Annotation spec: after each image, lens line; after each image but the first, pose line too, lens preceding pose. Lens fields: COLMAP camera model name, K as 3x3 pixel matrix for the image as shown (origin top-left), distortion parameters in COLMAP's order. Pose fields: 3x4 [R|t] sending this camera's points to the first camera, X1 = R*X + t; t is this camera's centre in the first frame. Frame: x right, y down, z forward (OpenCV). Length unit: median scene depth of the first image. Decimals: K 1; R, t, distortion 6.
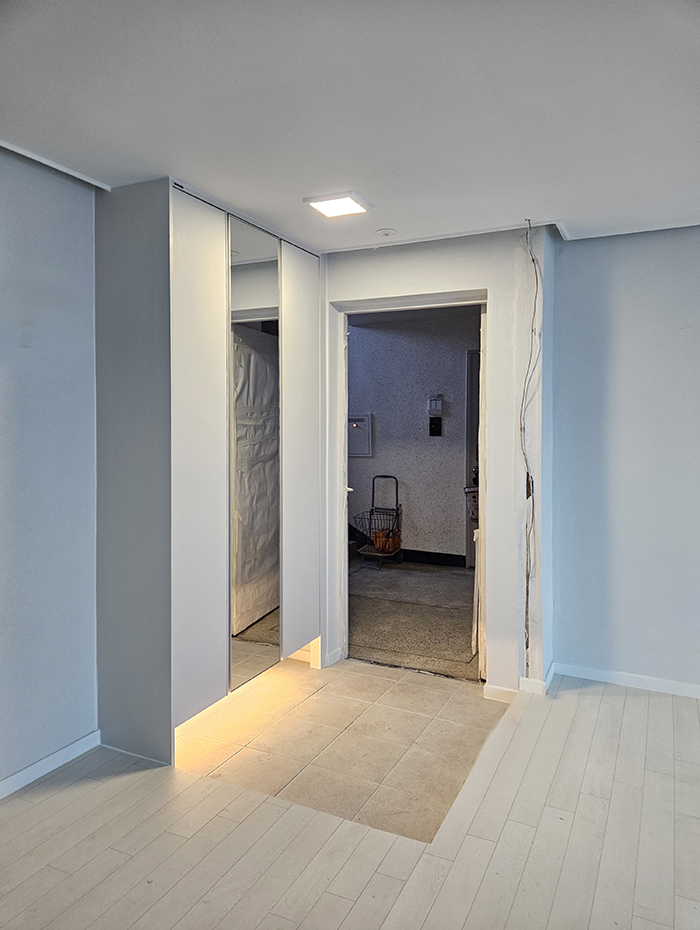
lens RADIAL K [[626.4, 0, 350.0], [0, 626.4, 465.0], [0, 0, 1]] dist [0.003409, 0.000715]
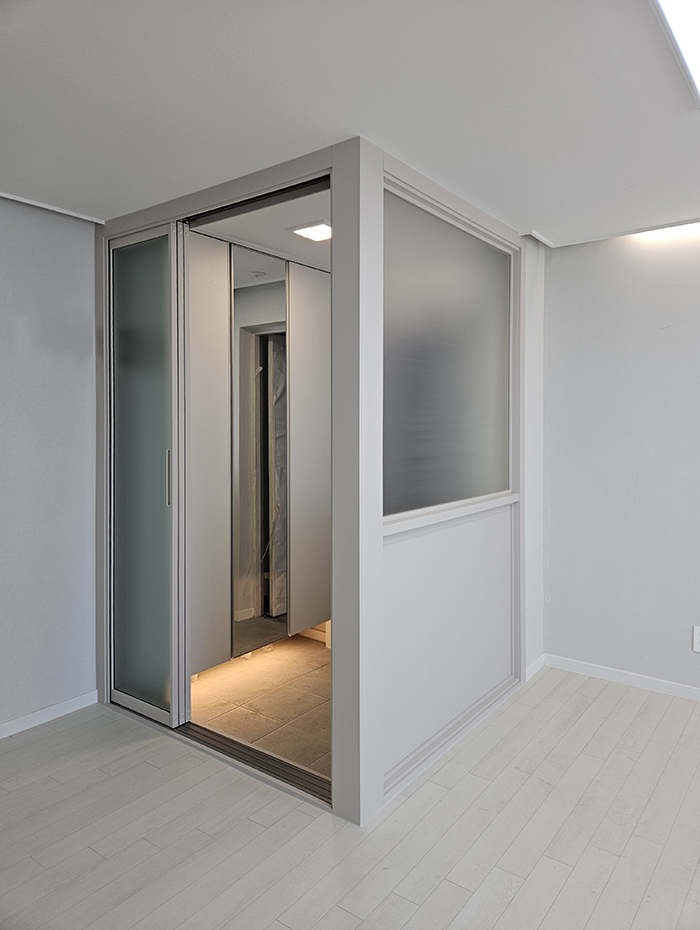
lens RADIAL K [[630.2, 0, 348.5], [0, 630.2, 453.2], [0, 0, 1]] dist [0.033827, 0.001537]
pose [[0.983080, 0.004139, -0.183131, 0.206074], [-0.007533, 0.999812, -0.017846, 0.005844], [0.183022, 0.018923, 0.982927, -0.093877]]
